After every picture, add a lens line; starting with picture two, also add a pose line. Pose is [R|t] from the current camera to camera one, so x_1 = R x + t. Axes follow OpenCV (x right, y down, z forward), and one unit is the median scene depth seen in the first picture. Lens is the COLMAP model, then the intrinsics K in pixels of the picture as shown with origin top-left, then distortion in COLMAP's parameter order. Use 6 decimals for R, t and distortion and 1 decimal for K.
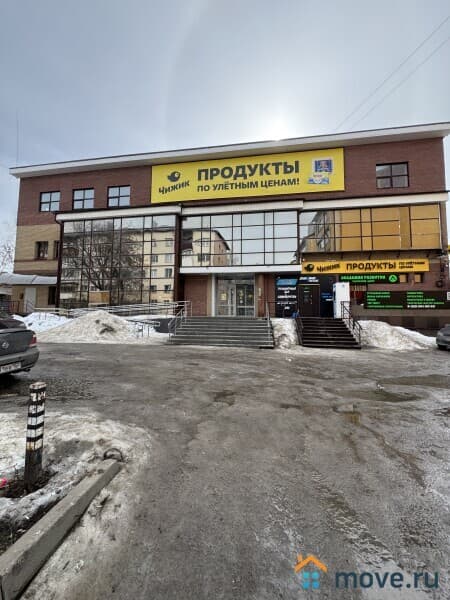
lens RADIAL K [[239.3, 0, 224.9], [0, 239.3, 298.5], [0, 0, 1]] dist [-0.002618, -0.000228]
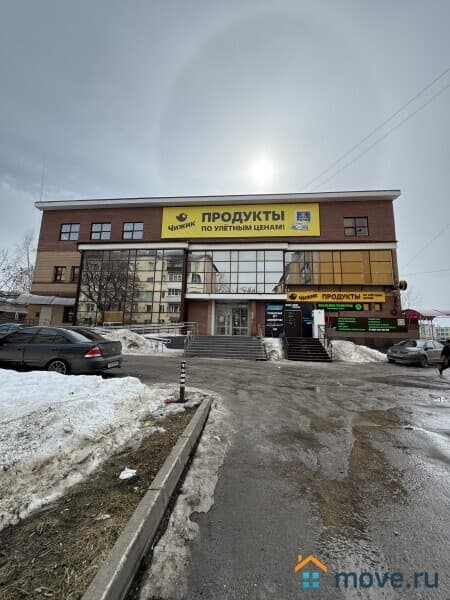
lens RADIAL K [[239.3, 0, 223.9], [0, 239.3, 299.2], [0, 0, 1]] dist [-0.002618, -0.000228]
pose [[0.998017, 0.023529, 0.058375, -0.069313], [-0.018750, 0.996529, -0.081109, -0.009146], [-0.060081, 0.079854, 0.994994, -0.192213]]
